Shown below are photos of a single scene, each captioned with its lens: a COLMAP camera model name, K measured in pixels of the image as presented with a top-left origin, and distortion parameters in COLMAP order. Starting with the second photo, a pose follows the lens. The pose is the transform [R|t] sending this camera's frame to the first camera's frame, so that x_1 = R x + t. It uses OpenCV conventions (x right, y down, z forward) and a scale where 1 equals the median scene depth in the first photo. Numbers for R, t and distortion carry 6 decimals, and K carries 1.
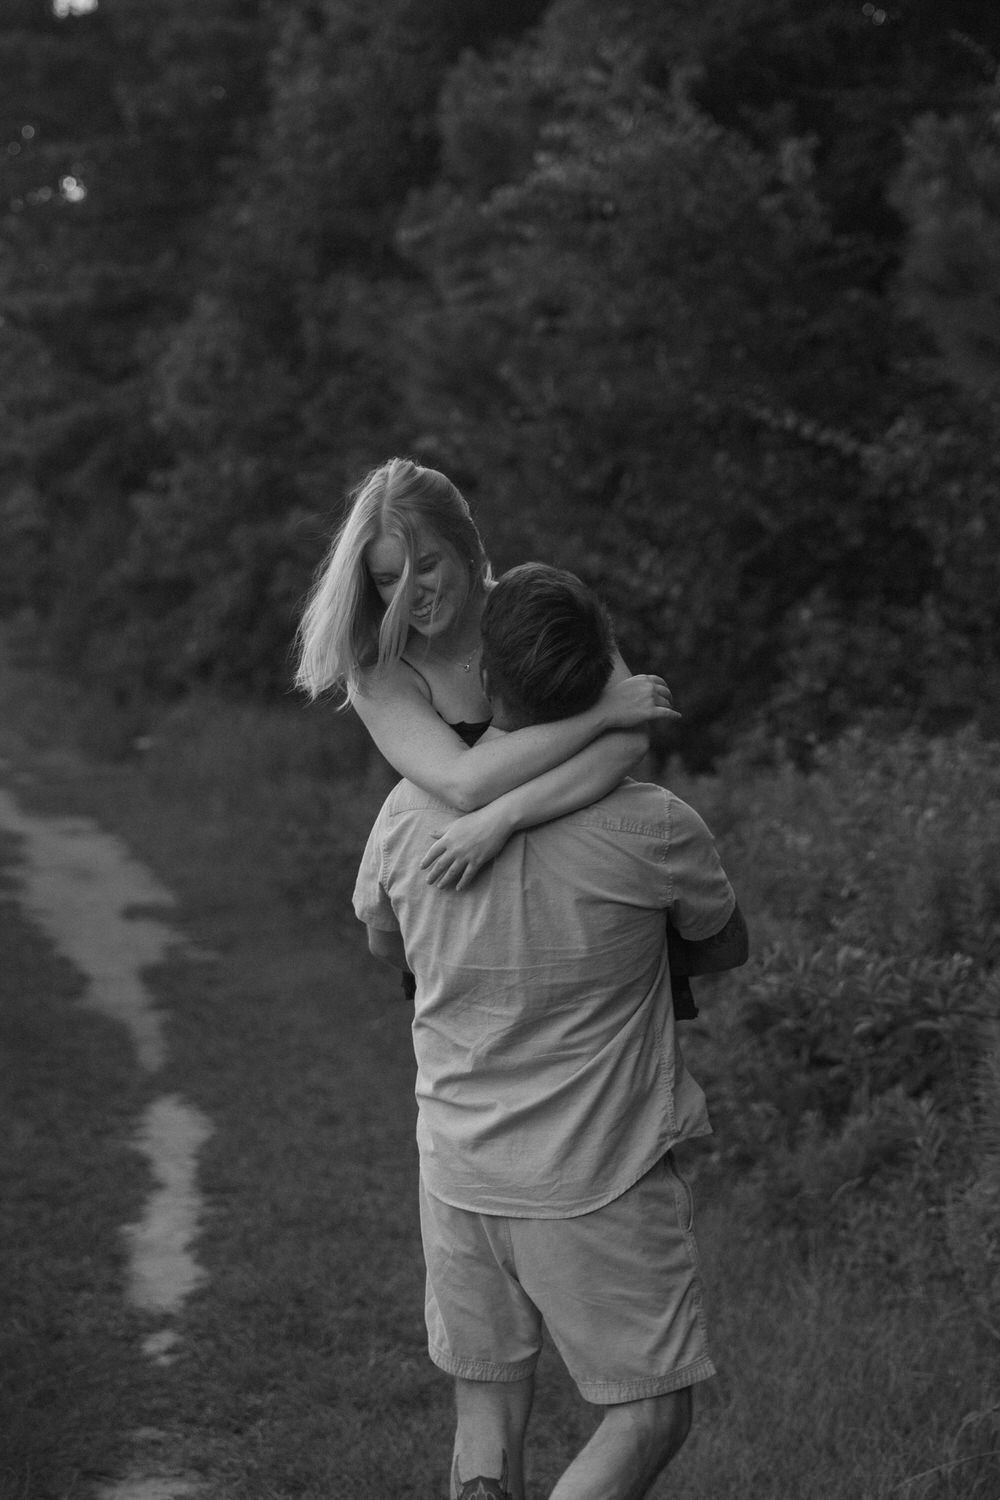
lens RADIAL K [[3939.3, 0, 500.5], [0, 3939.3, 780.4], [0, 0, 1]] dist [0.005017, -0.116977]
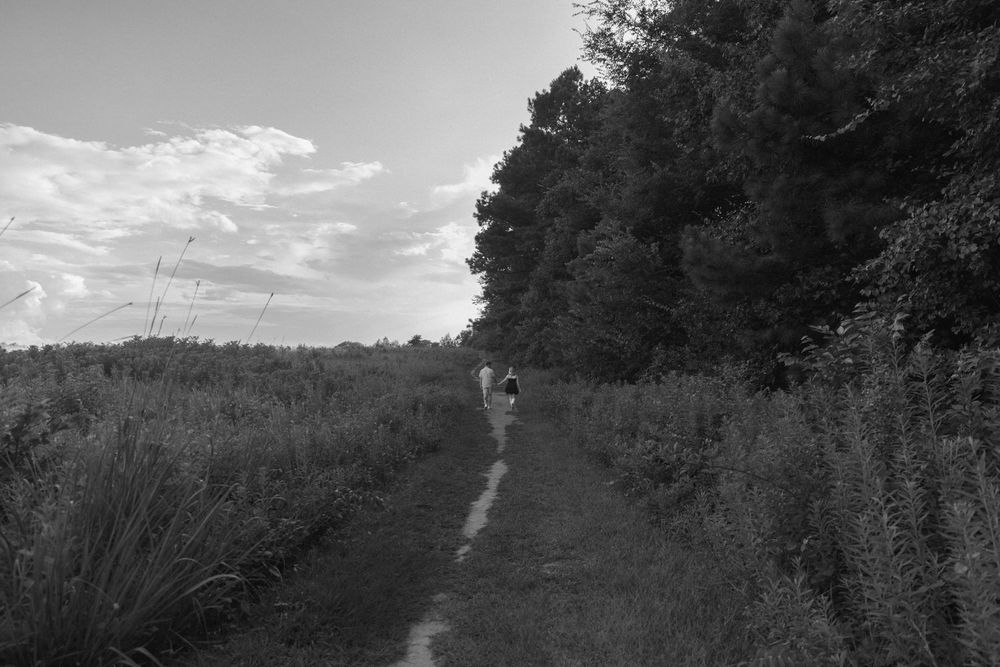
lens RADIAL K [[691.1, 0, 500.0], [0, 691.1, 333.5], [0, 0, 1]] dist [0.009232, 0.000334]
pose [[0.989736, 0.005449, -0.142801, 0.013582], [-0.016211, 0.997104, -0.074309, 0.001128], [0.141982, 0.075861, 0.986958, 0.203394]]
